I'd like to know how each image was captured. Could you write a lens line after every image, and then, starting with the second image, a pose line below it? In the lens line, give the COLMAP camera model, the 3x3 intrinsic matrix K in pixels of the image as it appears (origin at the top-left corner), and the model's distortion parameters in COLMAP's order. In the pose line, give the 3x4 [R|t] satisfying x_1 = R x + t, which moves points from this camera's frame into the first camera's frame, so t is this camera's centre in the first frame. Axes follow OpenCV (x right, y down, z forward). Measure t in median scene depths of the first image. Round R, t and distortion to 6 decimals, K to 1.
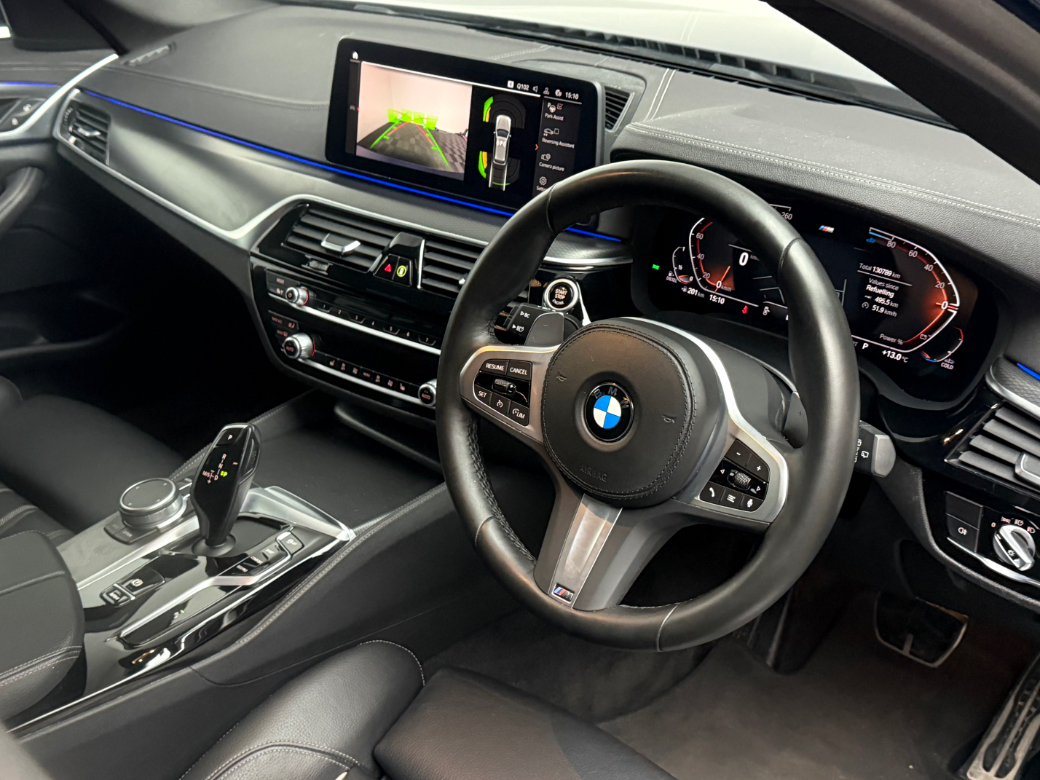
lens RADIAL K [[1223.3, 0, 520.0], [0, 1223.3, 390.0], [0, 0, 1]] dist [0.194864, -0.443275]
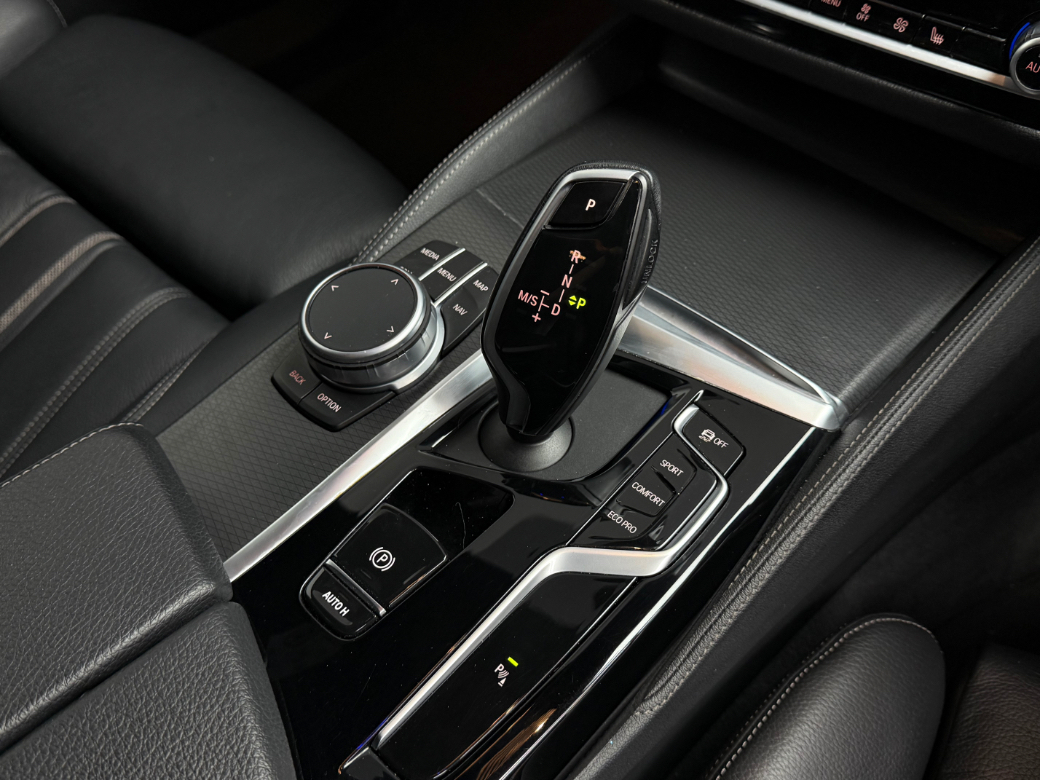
lens RADIAL K [[978.1, 0, 520.0], [0, 978.1, 390.0], [0, 0, 1]] dist [0.142124, -0.273912]
pose [[0.999977, -0.000586, -0.006731, -0.243249], [0.003211, 0.917765, 0.397112, -0.027604], [0.005945, -0.397125, 0.917745, 0.673290]]
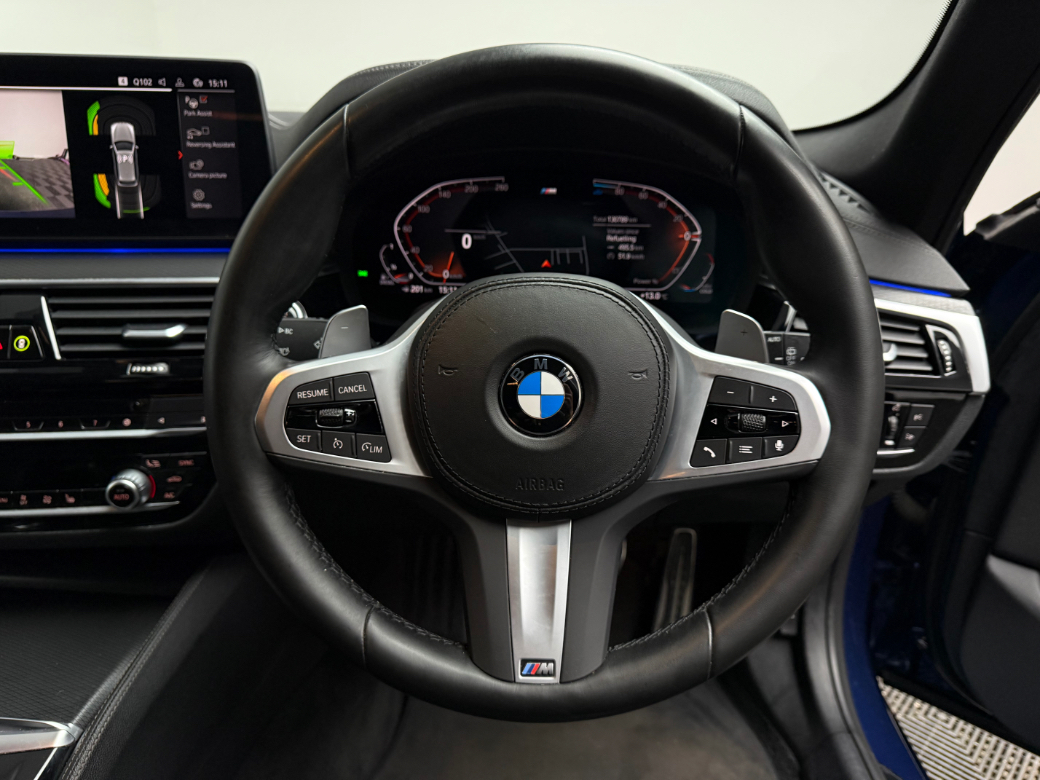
lens RADIAL K [[745.7, 0, 520.0], [0, 745.7, 390.0], [0, 0, 1]] dist [0.047260, -0.075918]
pose [[0.765243, -0.239417, 0.597564, -0.147630], [0.283628, 0.958707, 0.020897, 0.002281], [-0.577892, 0.153495, 0.801549, 0.507469]]
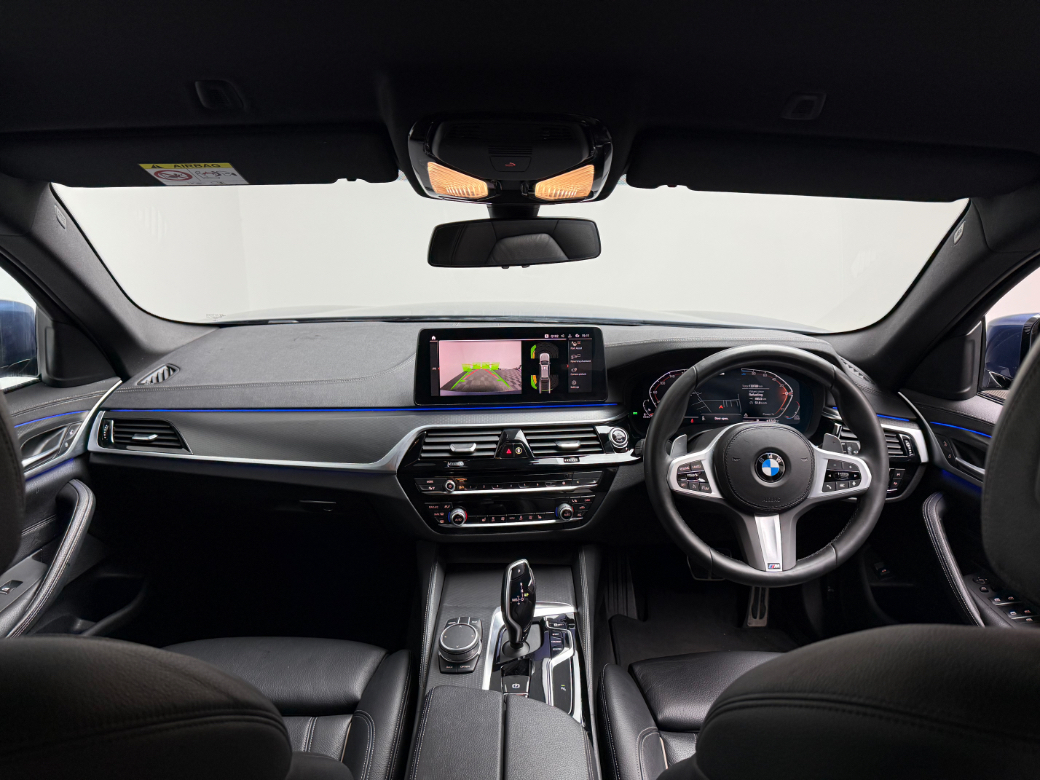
lens RADIAL K [[729.3, 0, 520.0], [0, 729.3, 390.0], [0, 0, 1]] dist [0.156727, -0.314541]
pose [[0.738331, -0.190126, 0.647085, -0.758653], [0.305967, 0.949455, -0.070143, -0.109053], [-0.601042, 0.249776, 0.759184, 0.225142]]
